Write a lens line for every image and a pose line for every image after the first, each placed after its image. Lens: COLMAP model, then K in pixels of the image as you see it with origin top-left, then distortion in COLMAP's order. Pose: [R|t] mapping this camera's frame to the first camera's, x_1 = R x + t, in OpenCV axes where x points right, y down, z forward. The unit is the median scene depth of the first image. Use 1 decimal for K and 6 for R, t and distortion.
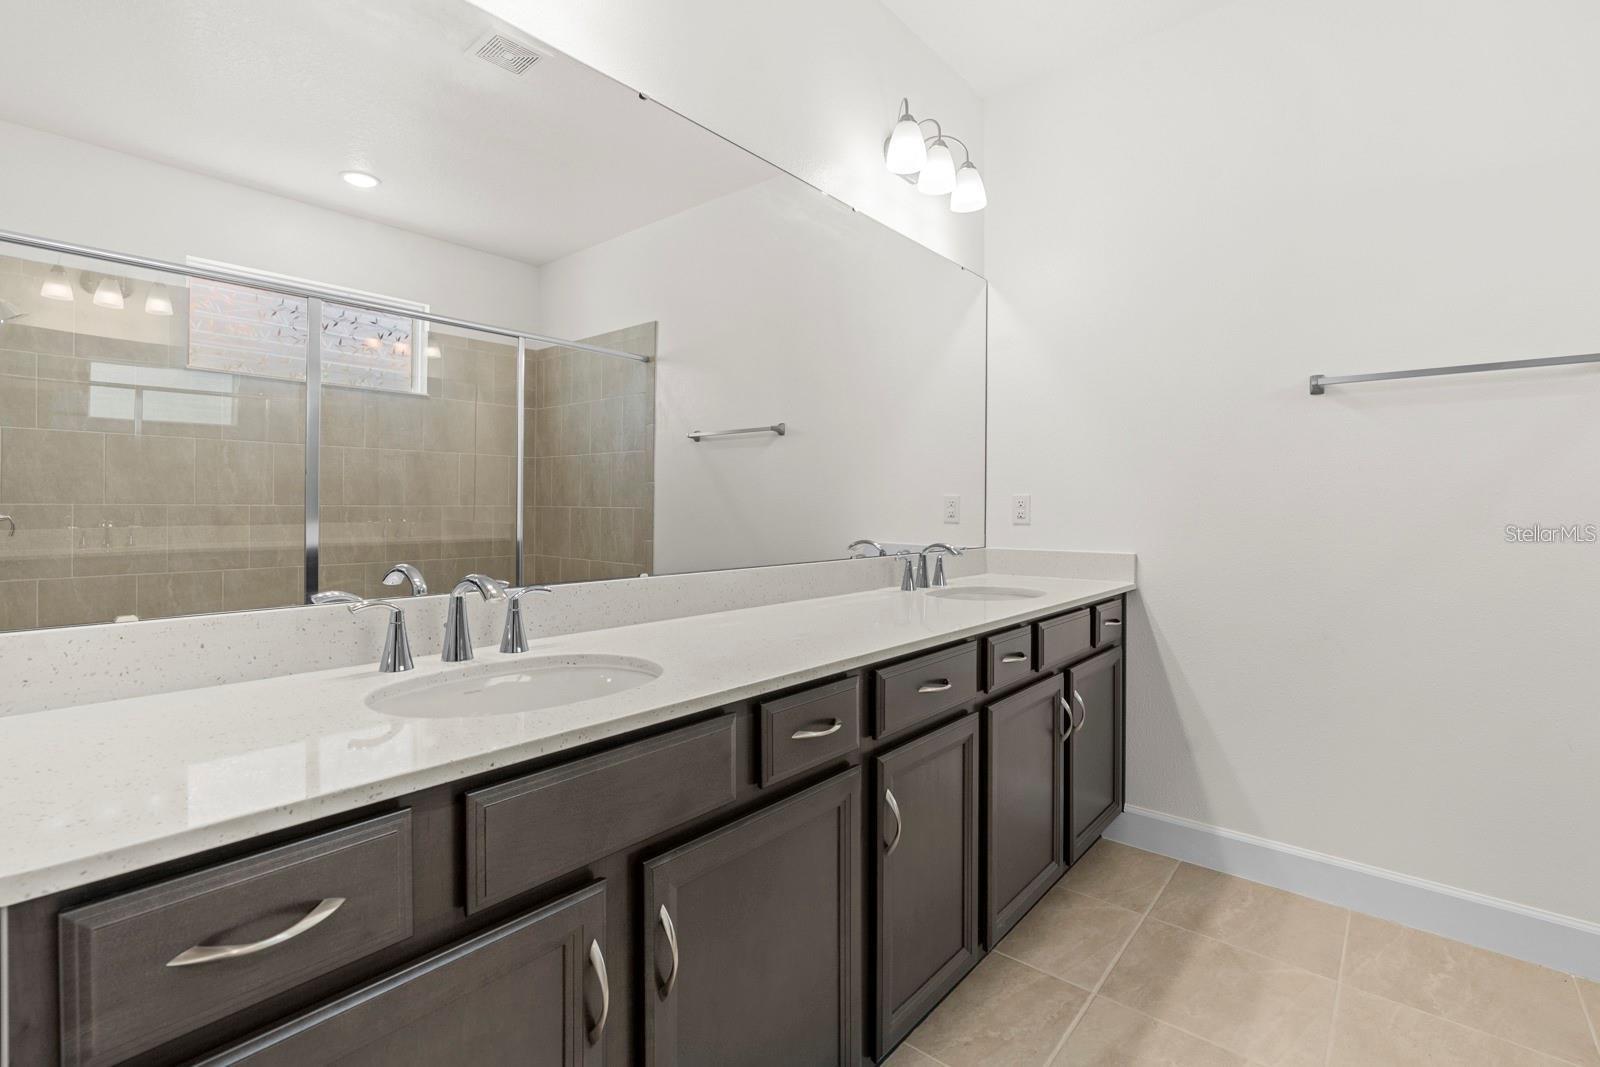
lens RADIAL K [[727.1, 0, 794.2], [0, 727.1, 501.7], [0, 0, 1]] dist [-0.005701, 0.001468]
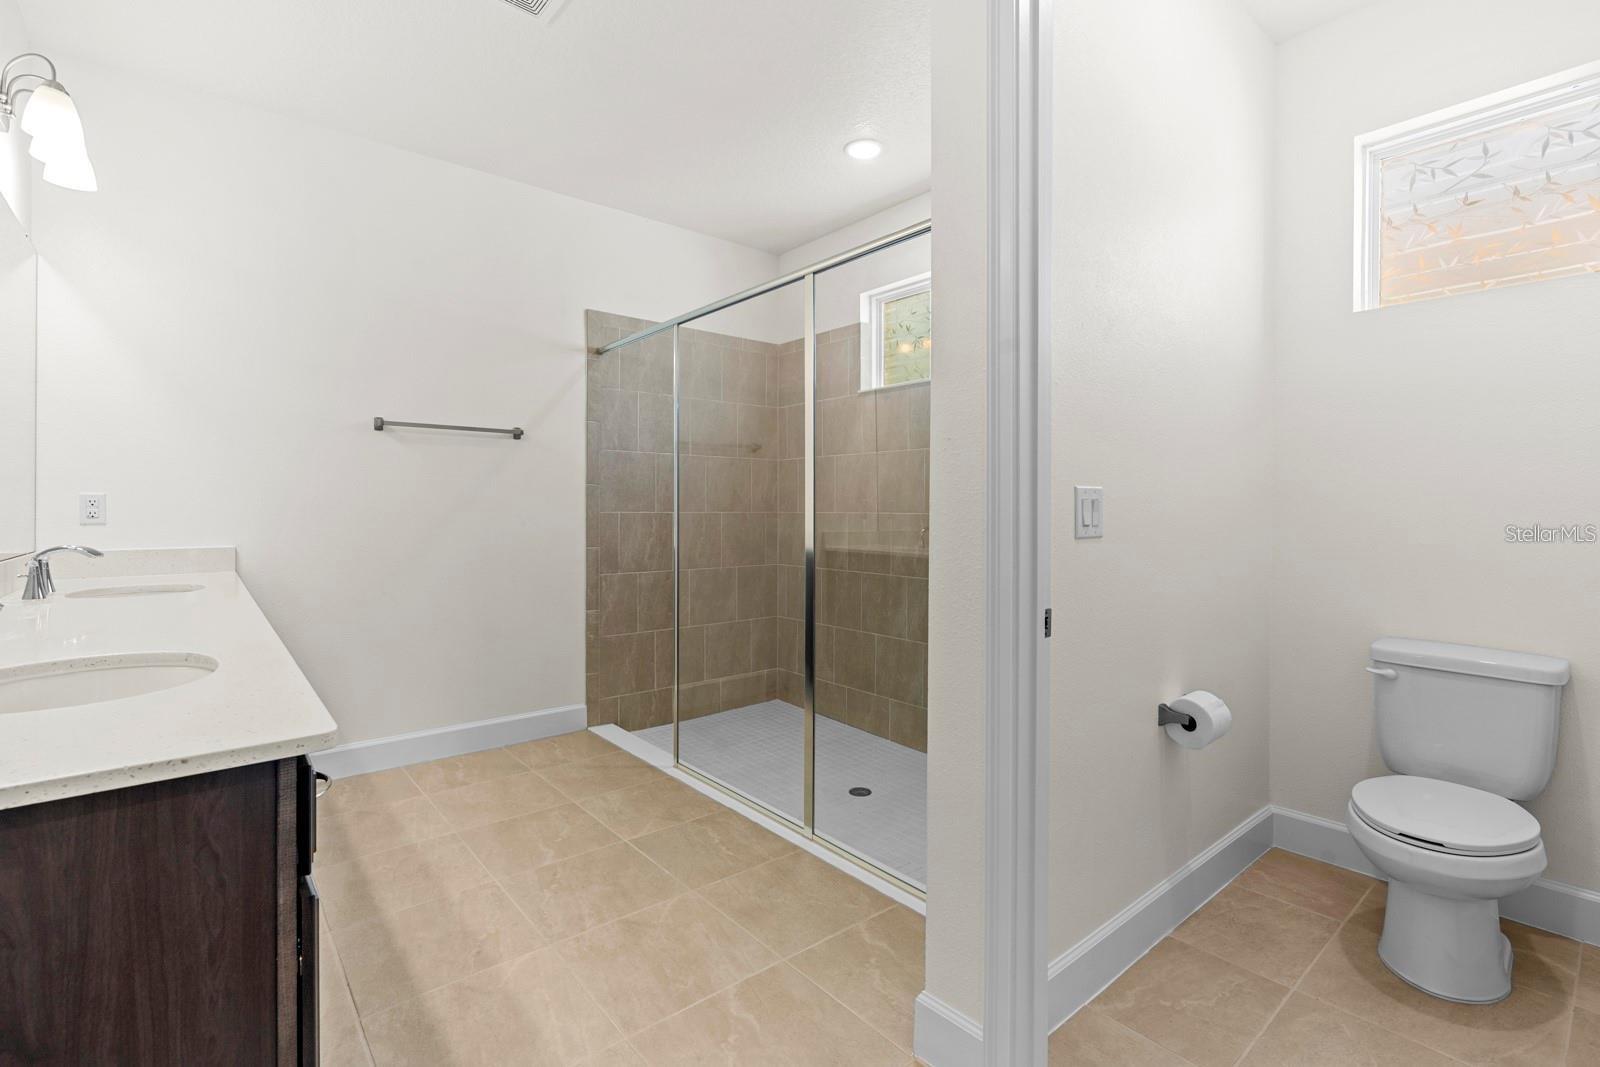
lens RADIAL K [[727.1, 0, 799.8], [0, 727.1, 521.7], [0, 0, 1]] dist [-0.005701, 0.001468]
pose [[0.145091, -0.018942, 0.989237, -0.651611], [-0.010018, 0.999737, 0.020613, -0.001488], [-0.989368, -0.012901, 0.144863, -0.067019]]
